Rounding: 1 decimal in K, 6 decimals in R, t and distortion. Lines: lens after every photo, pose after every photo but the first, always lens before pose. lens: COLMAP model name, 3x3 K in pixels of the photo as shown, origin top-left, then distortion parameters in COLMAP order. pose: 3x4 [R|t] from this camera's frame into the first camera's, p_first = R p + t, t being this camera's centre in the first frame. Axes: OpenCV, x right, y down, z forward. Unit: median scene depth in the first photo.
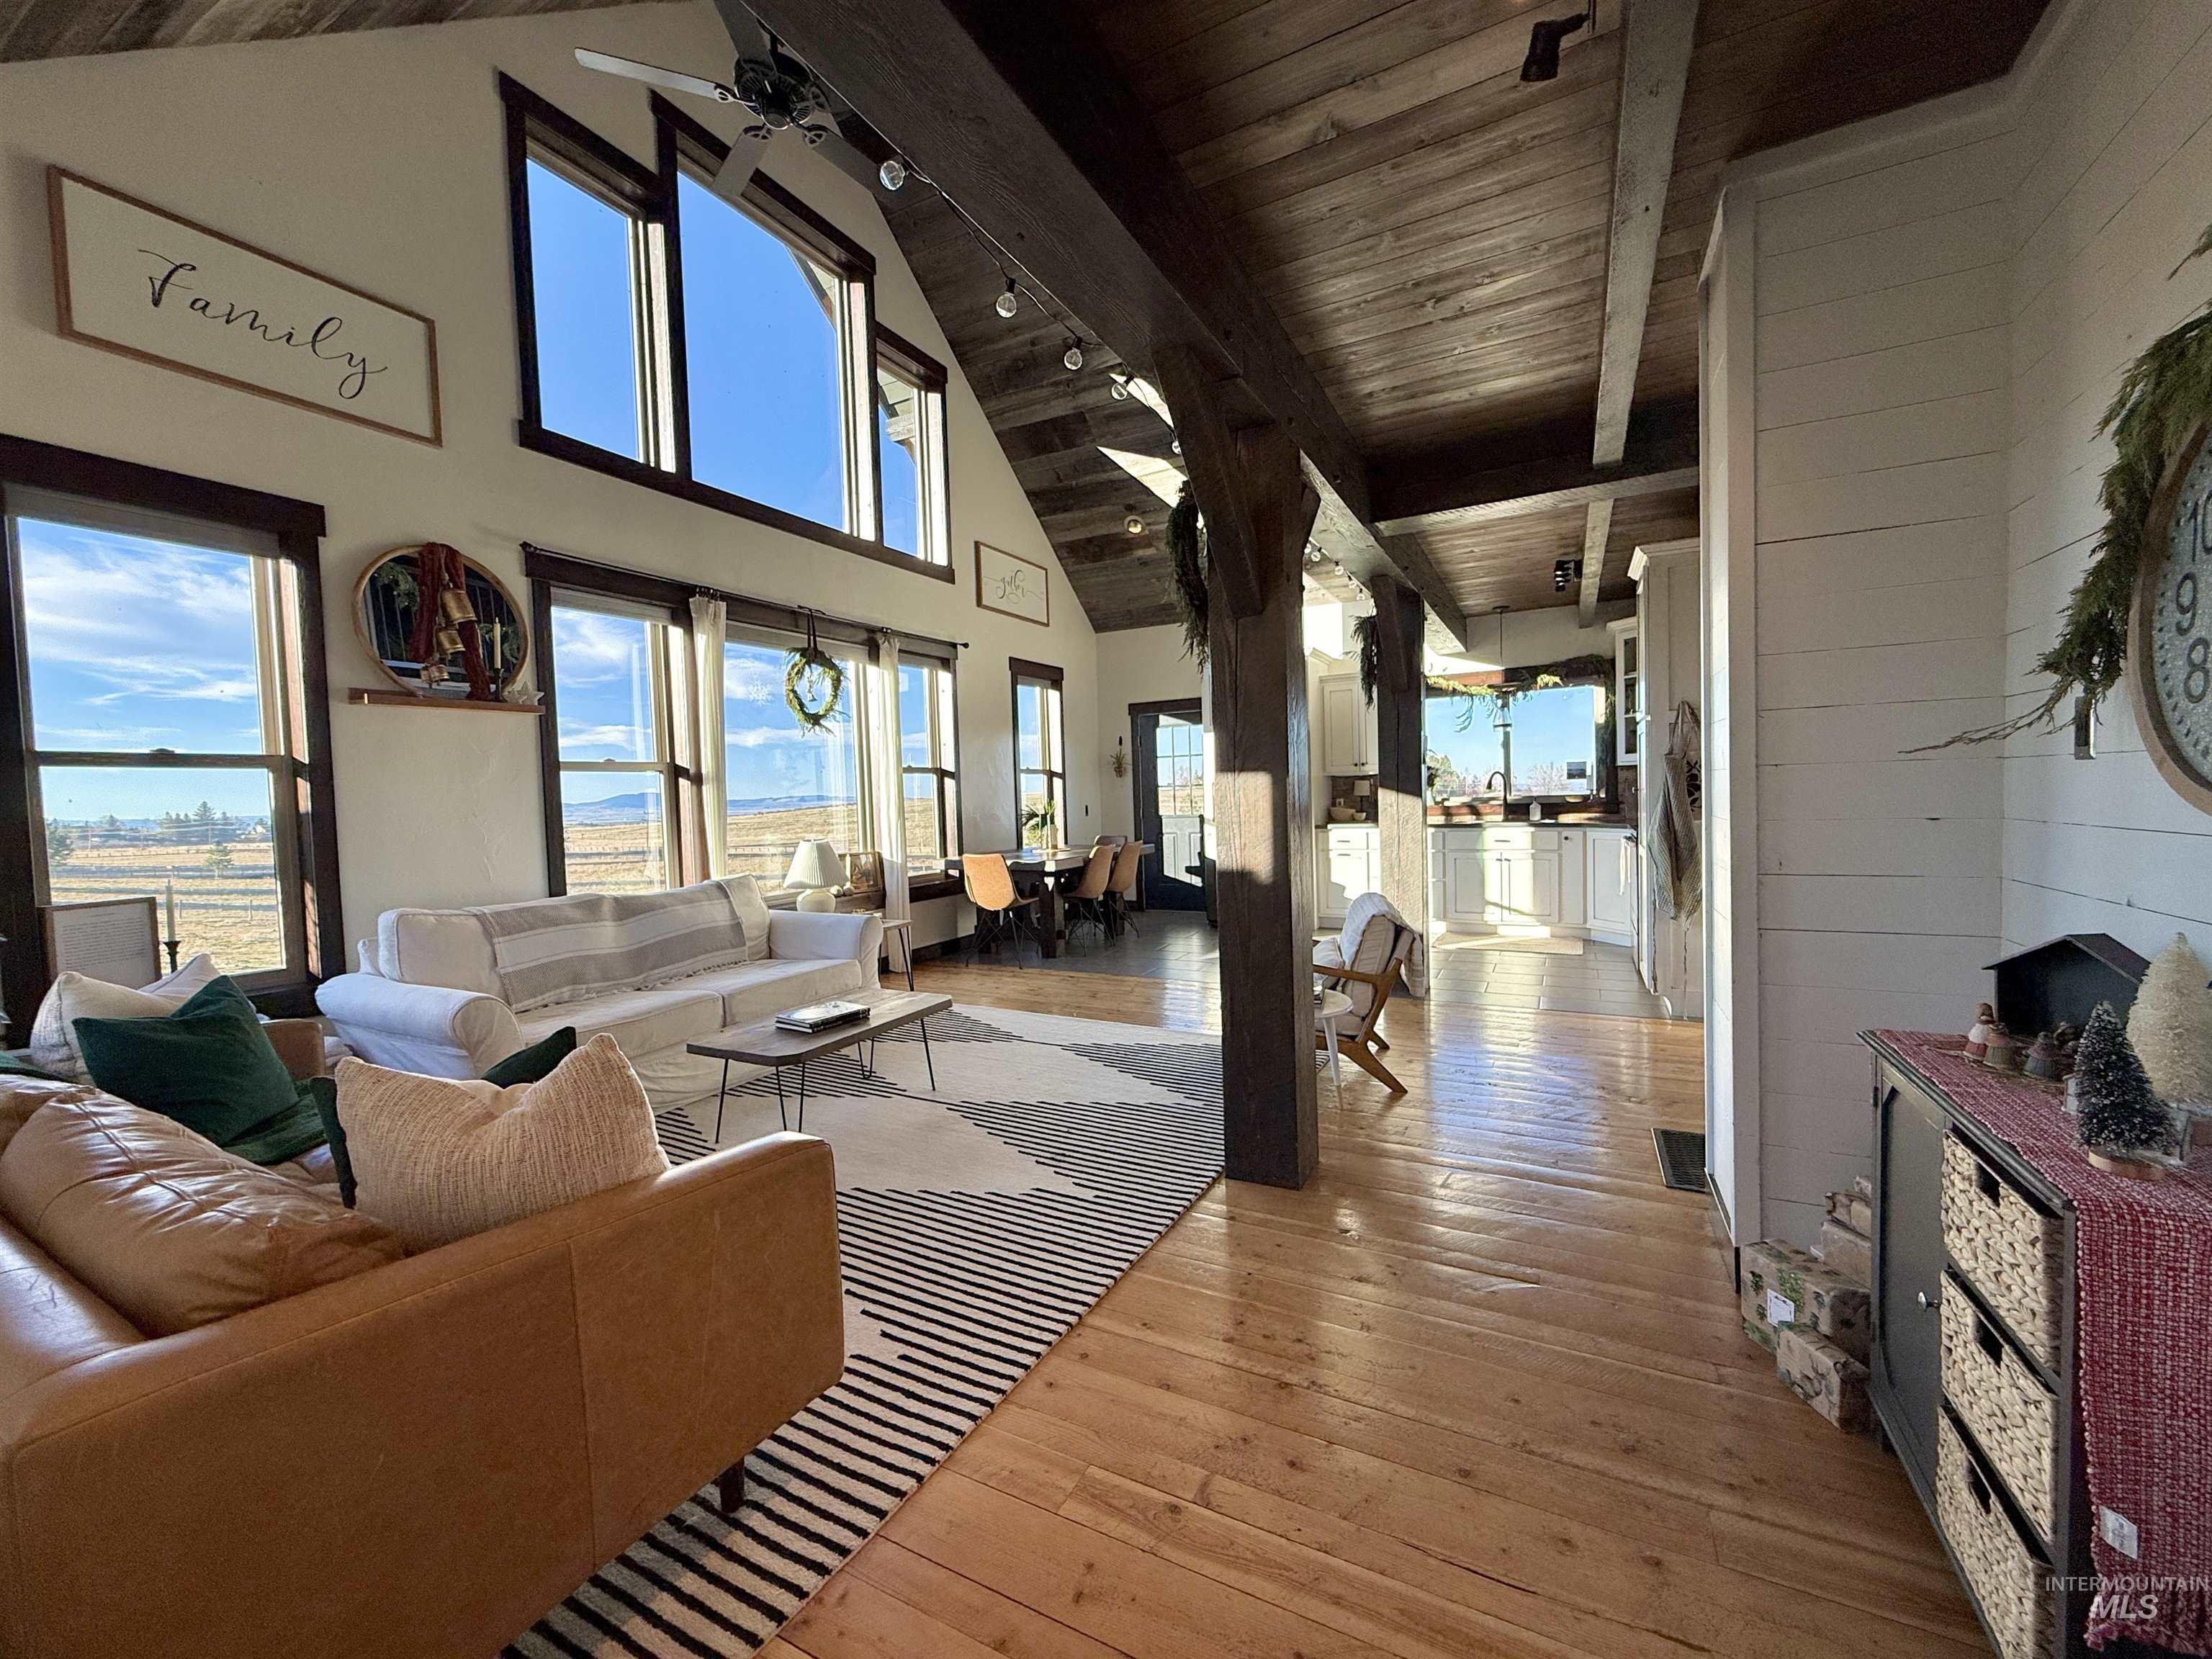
lens RADIAL K [[881.3, 0, 1102.9], [0, 881.3, 832.1], [0, 0, 1]] dist [-0.000087, 0.000159]
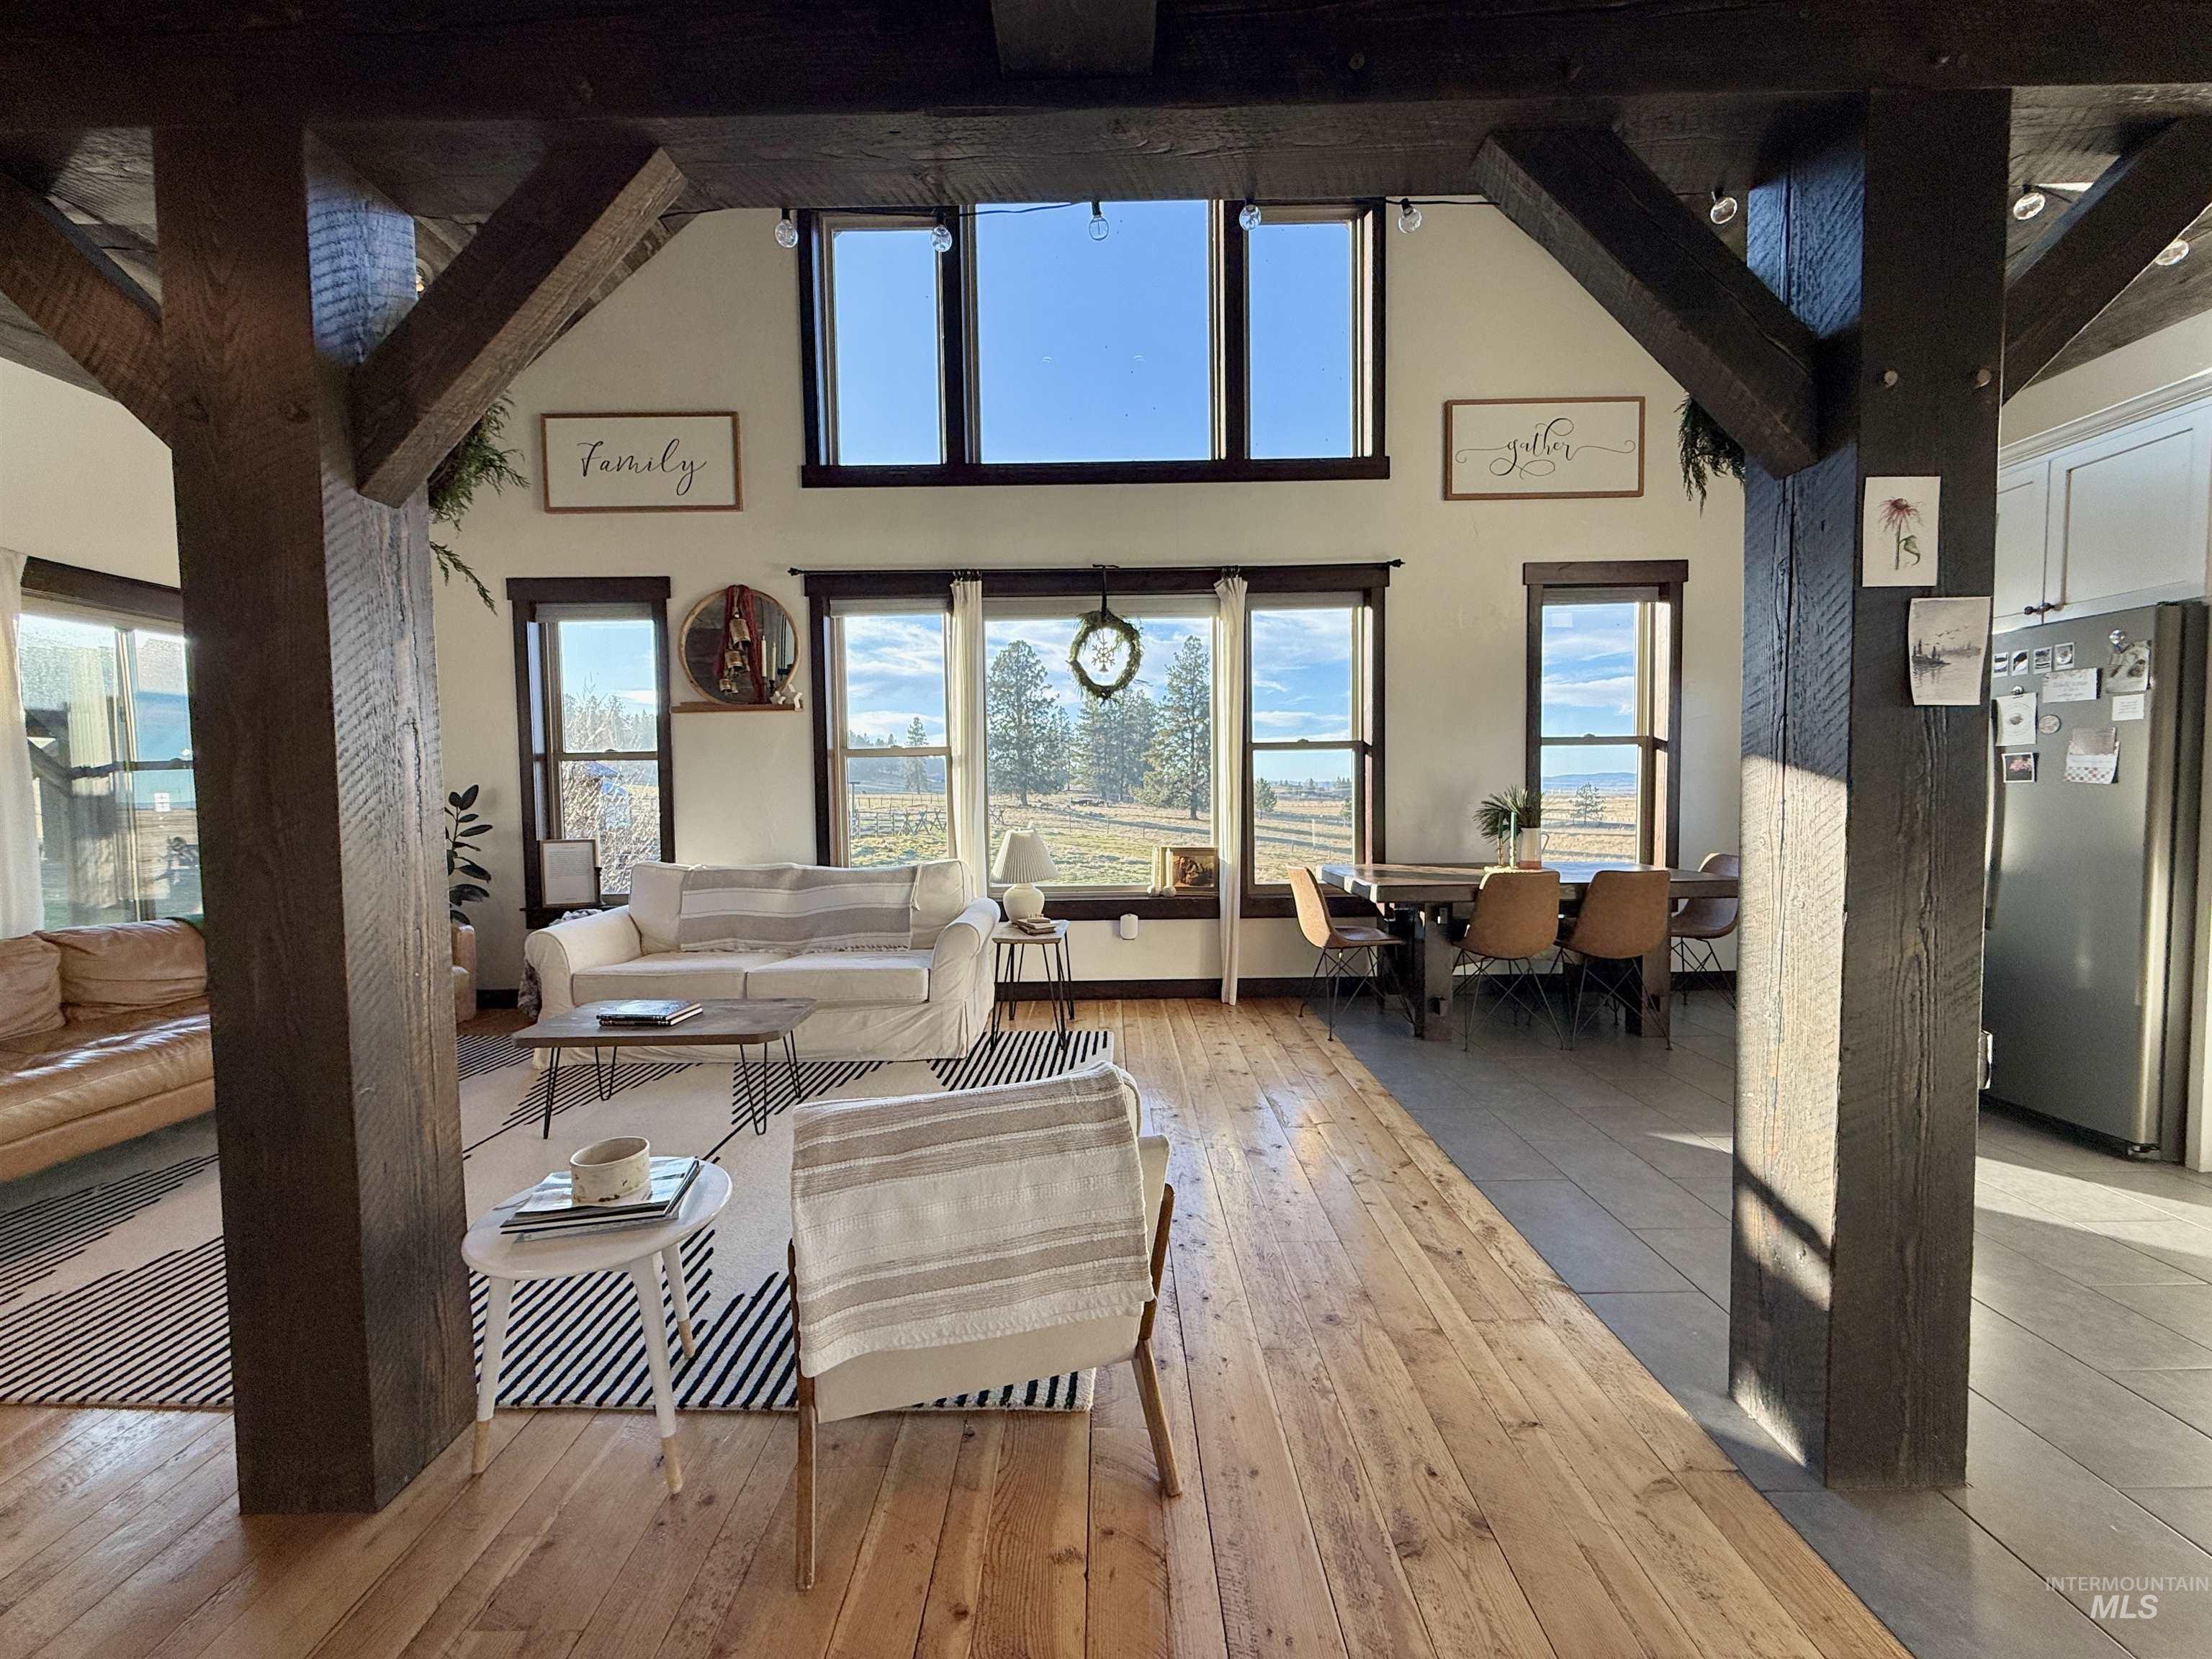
lens RADIAL K [[881.3, 0, 1102.9], [0, 881.3, 832.1], [0, 0, 1]] dist [-0.000087, 0.000159]
pose [[0.463588, 0.069611, -0.883312, 0.386329], [-0.038813, 0.997548, 0.058243, -0.033842], [0.885201, 0.007283, 0.465152, 0.499922]]
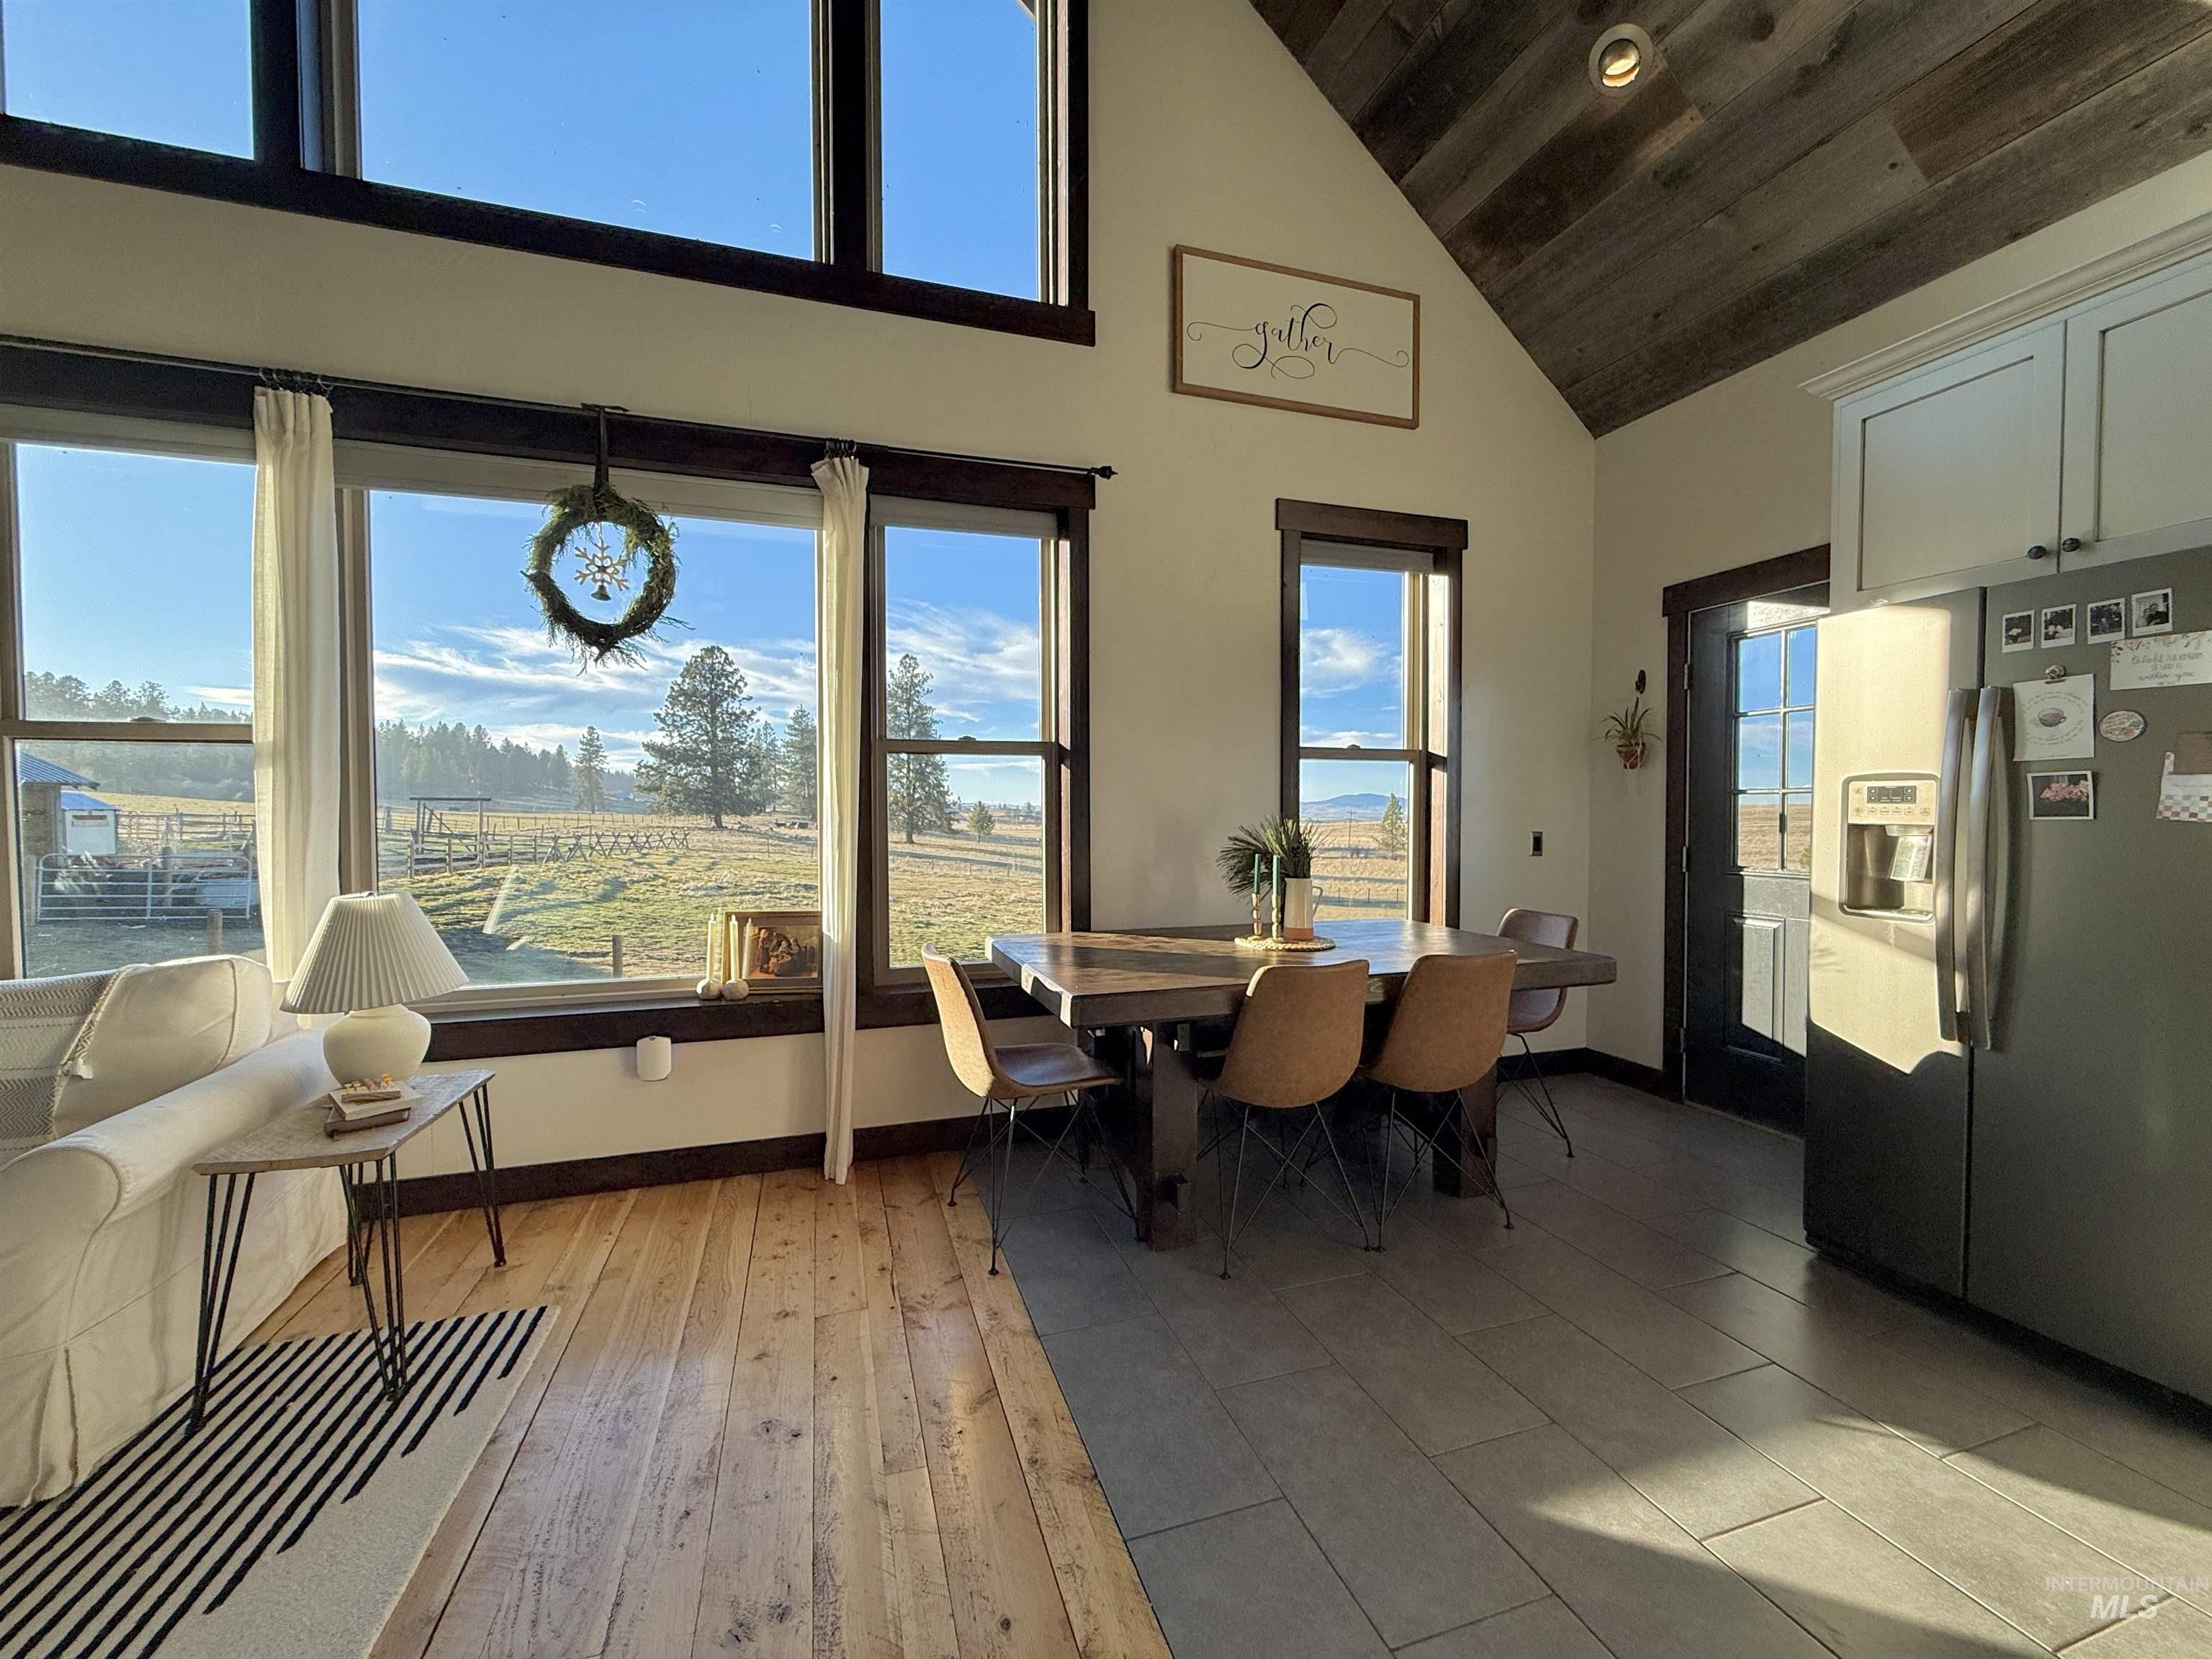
lens RADIAL K [[881.3, 0, 1102.9], [0, 881.3, 832.1], [0, 0, 1]] dist [-0.000087, 0.000159]
pose [[0.715104, 0.049277, -0.697280, 0.178984], [-0.051357, 0.998520, 0.017896, -0.036706], [0.697129, 0.023013, 0.716576, 0.716493]]
